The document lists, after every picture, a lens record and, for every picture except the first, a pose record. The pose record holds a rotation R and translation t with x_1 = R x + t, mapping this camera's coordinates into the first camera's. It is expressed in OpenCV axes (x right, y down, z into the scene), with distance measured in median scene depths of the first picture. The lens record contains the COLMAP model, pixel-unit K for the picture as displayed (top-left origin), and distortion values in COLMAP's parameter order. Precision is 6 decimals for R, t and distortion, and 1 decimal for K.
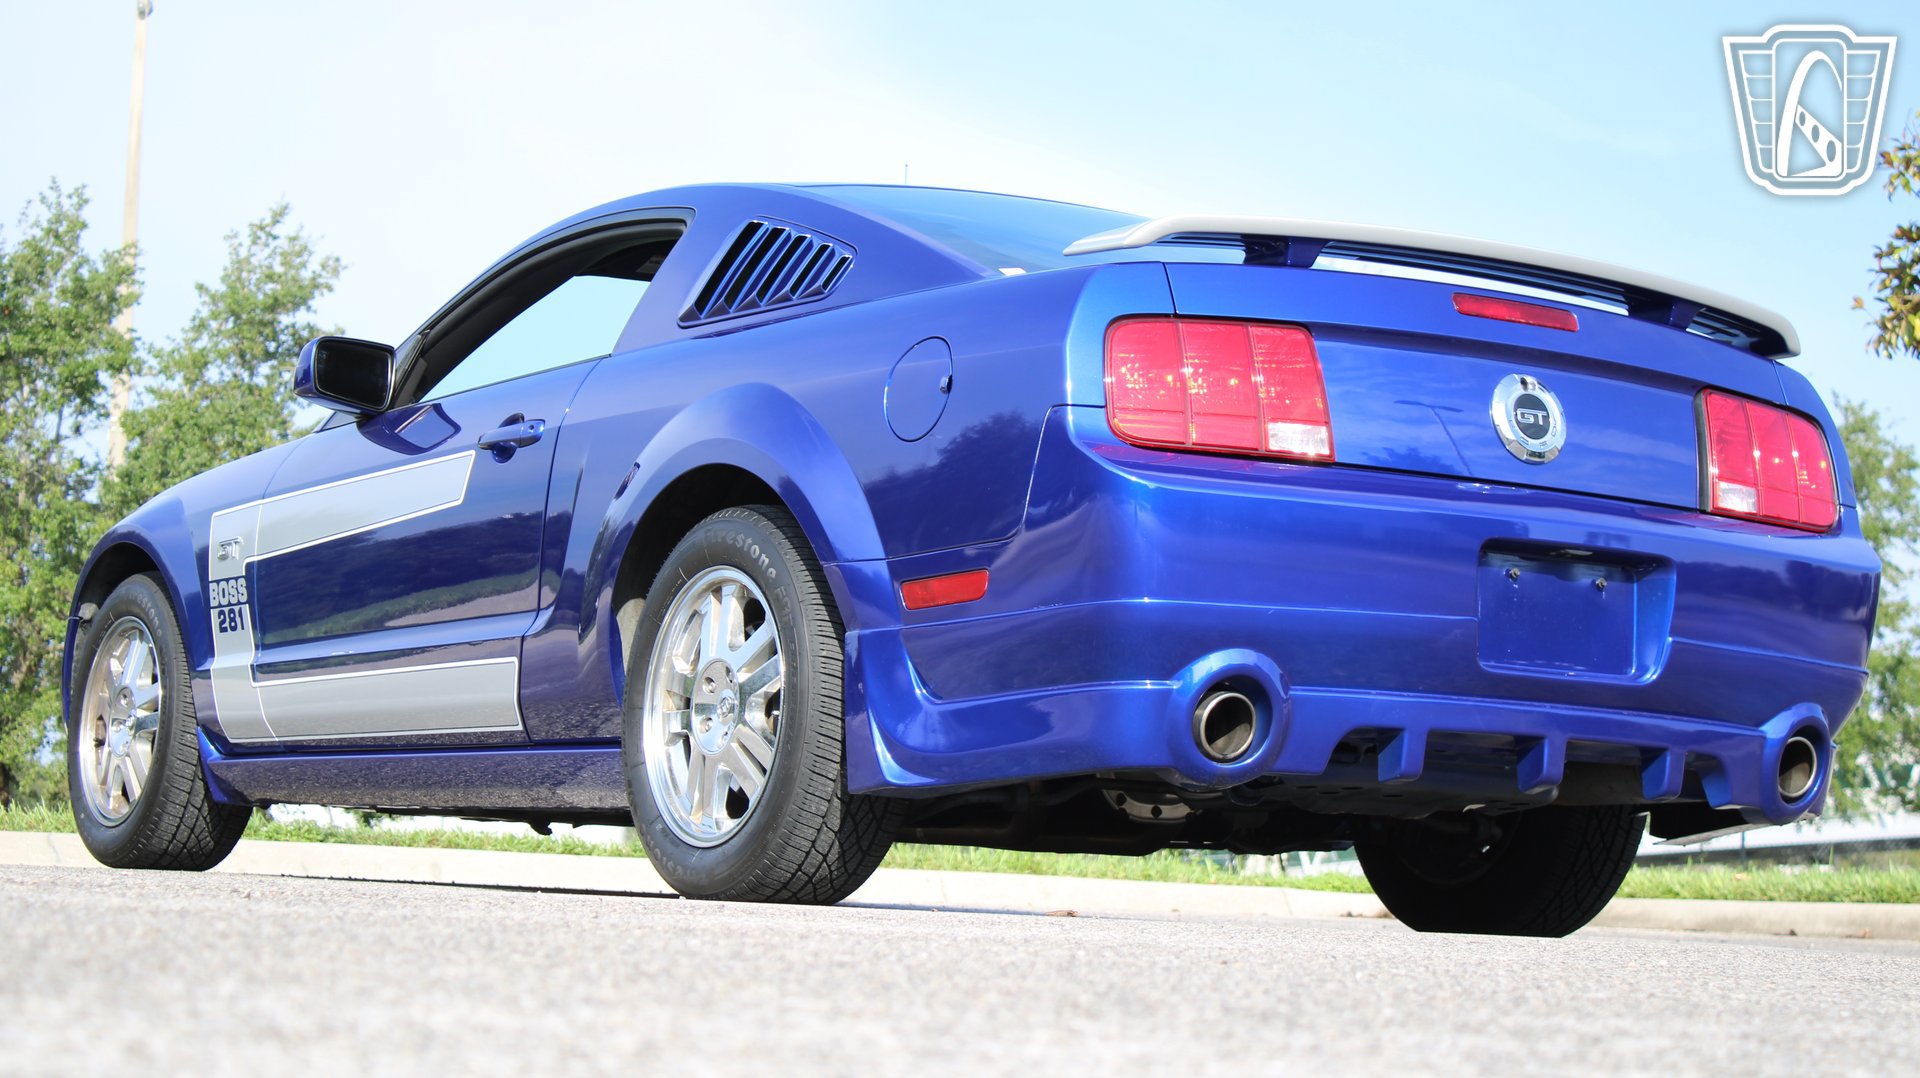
lens RADIAL K [[4194.2, 0, 1127.4], [0, 4194.2, 461.4], [0, 0, 1]] dist [-0.040328, 0.726758]
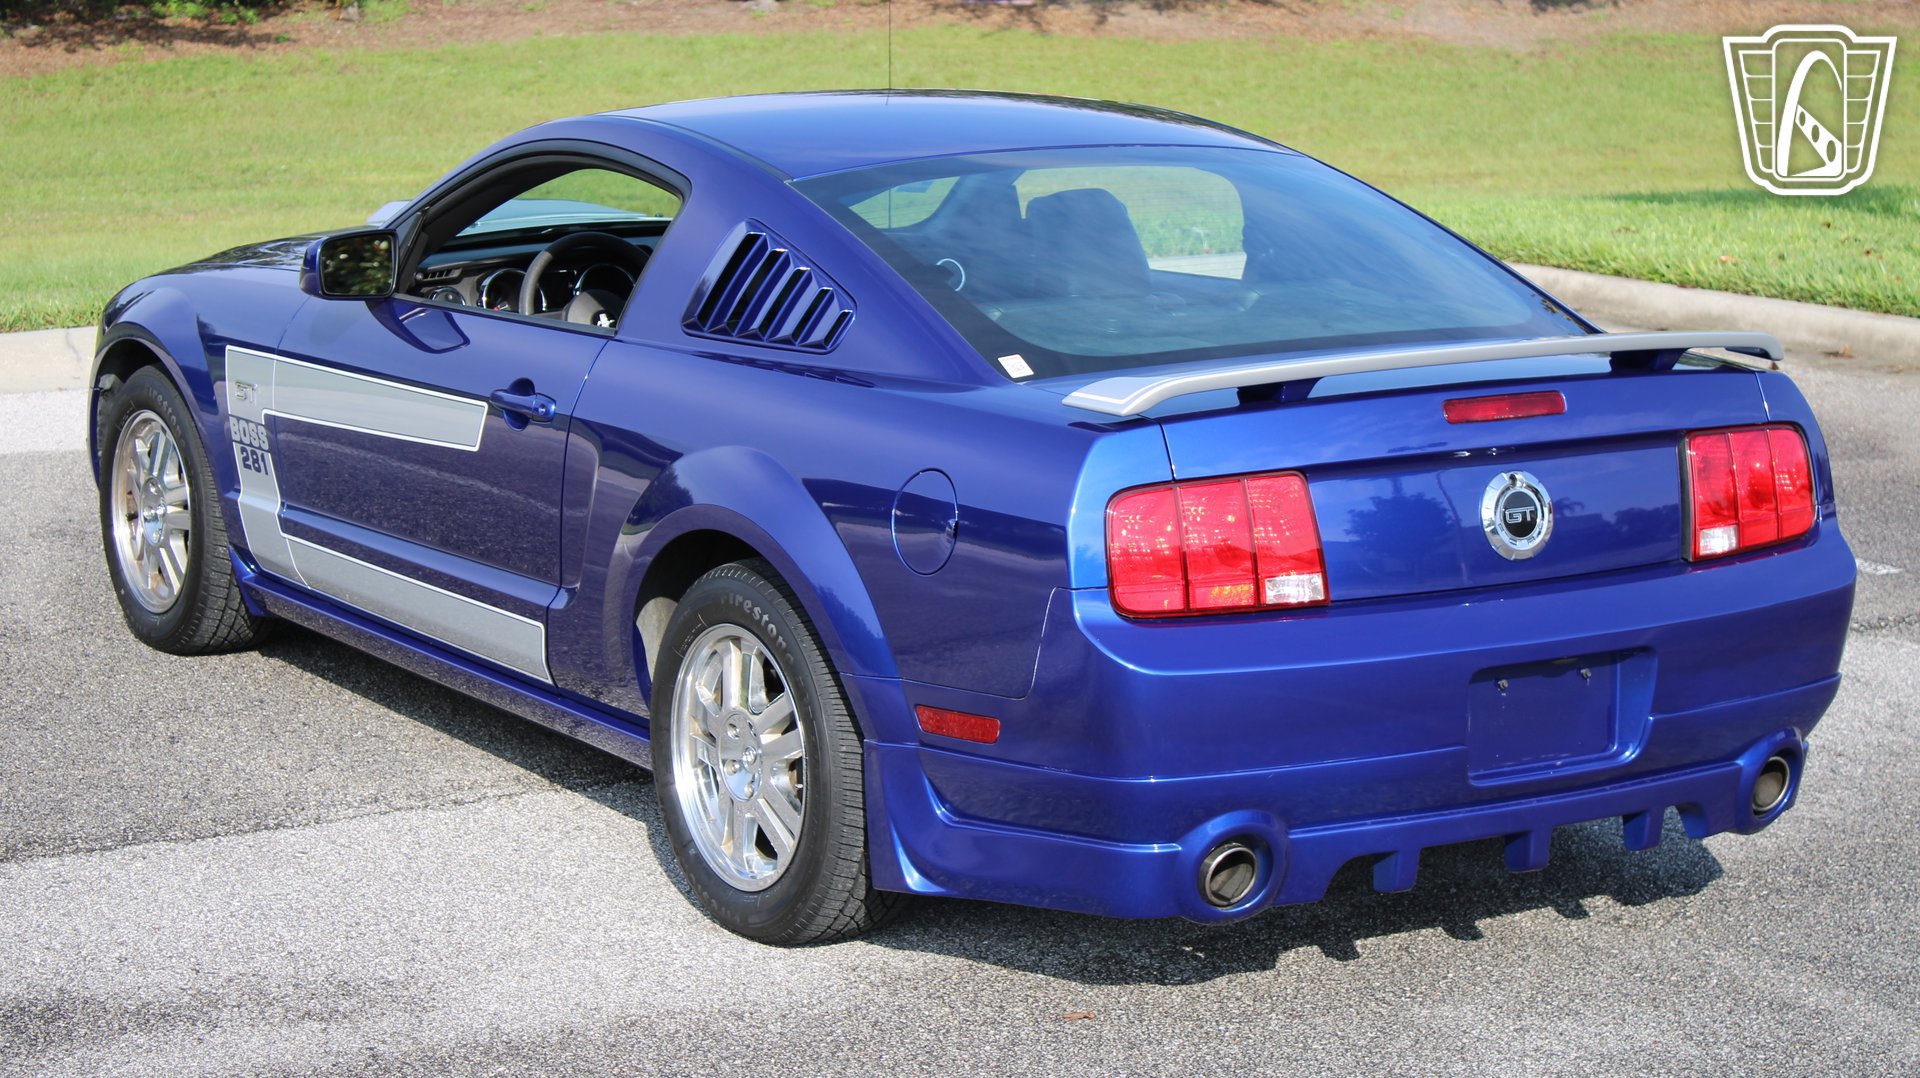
lens RADIAL K [[4228.3, 0, 1184.8], [0, 4228.3, 490.1], [0, 0, 1]] dist [-0.121984, 1.085562]
pose [[0.999630, -0.024144, 0.012554, 0.001014], [0.019656, 0.959661, 0.280473, -0.296476], [-0.018820, -0.280123, 0.959780, 0.004155]]
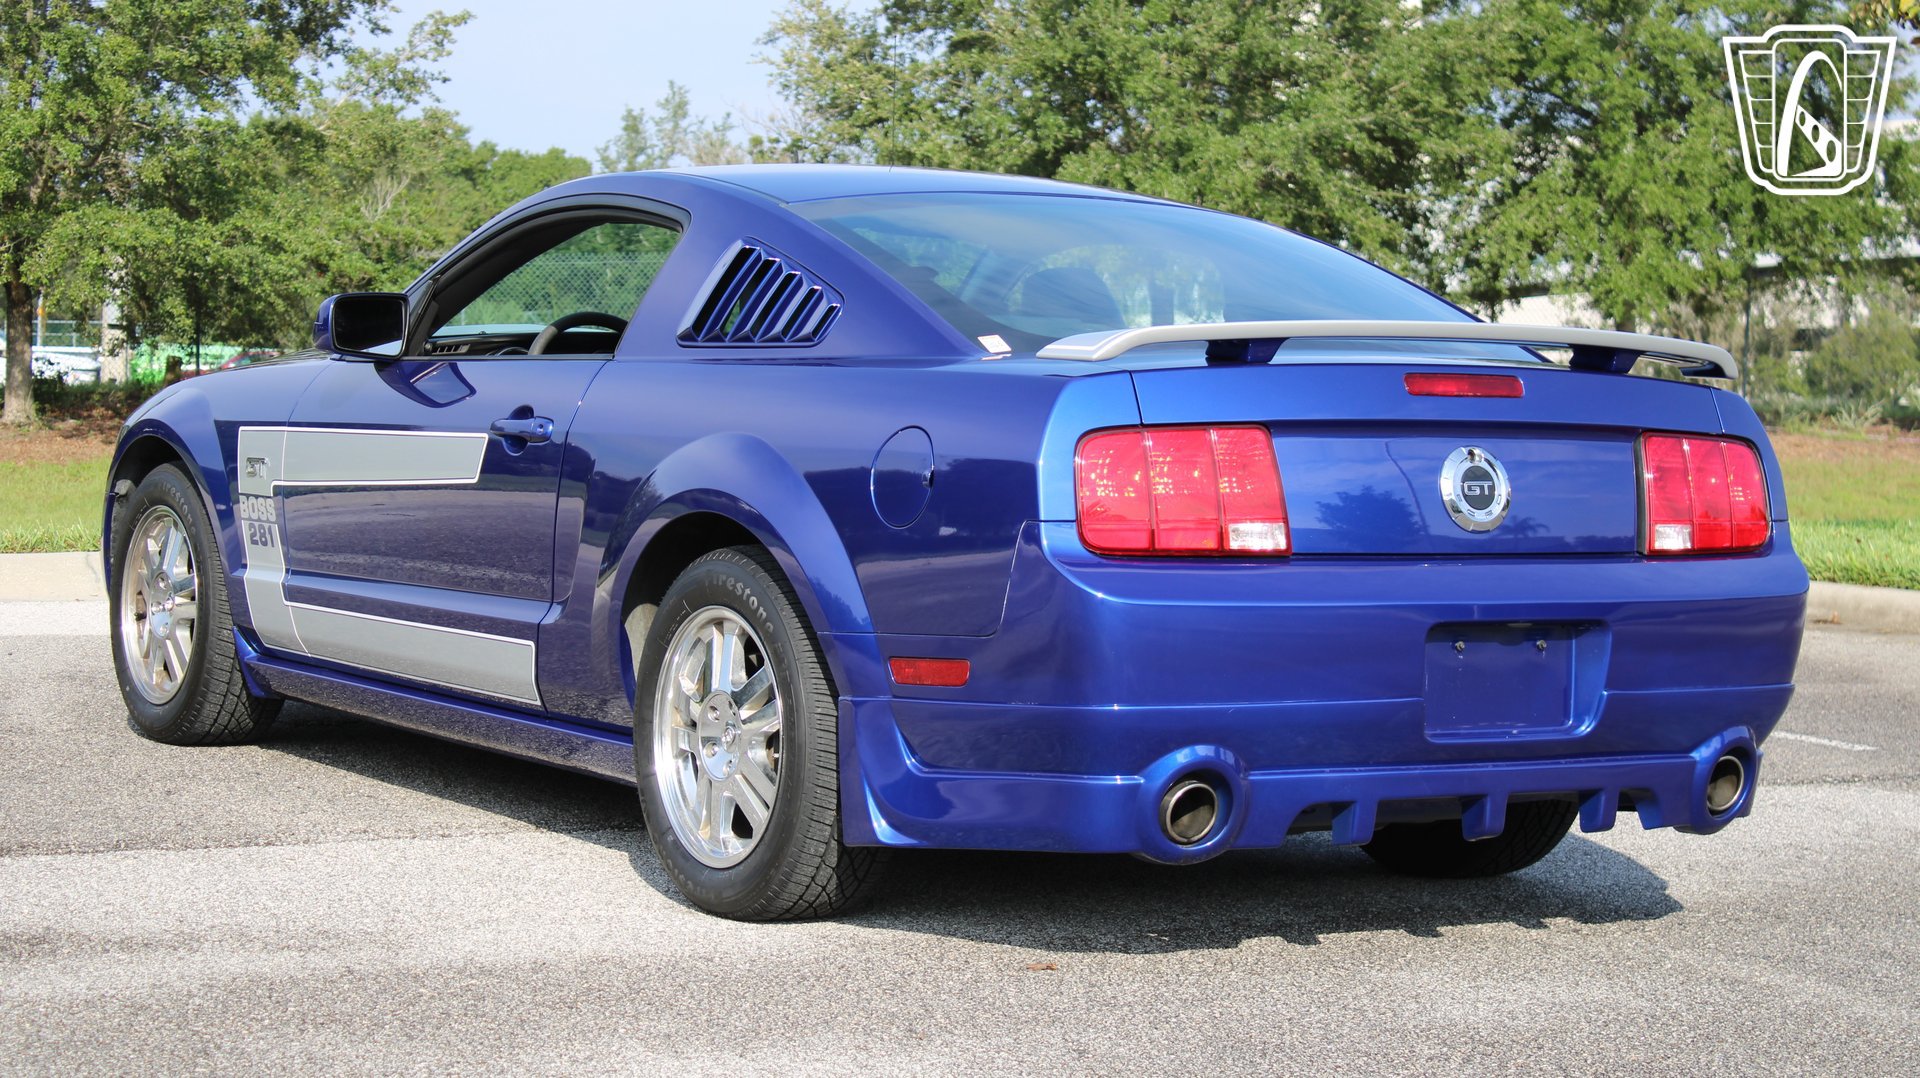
lens RADIAL K [[4228.3, 0, 1184.8], [0, 4228.3, 490.1], [0, 0, 1]] dist [-0.121984, 1.085562]
pose [[0.999942, -0.006834, 0.008266, 0.012273], [0.005435, 0.987288, 0.158850, -0.173531], [-0.009246, -0.158796, 0.987268, -0.058788]]
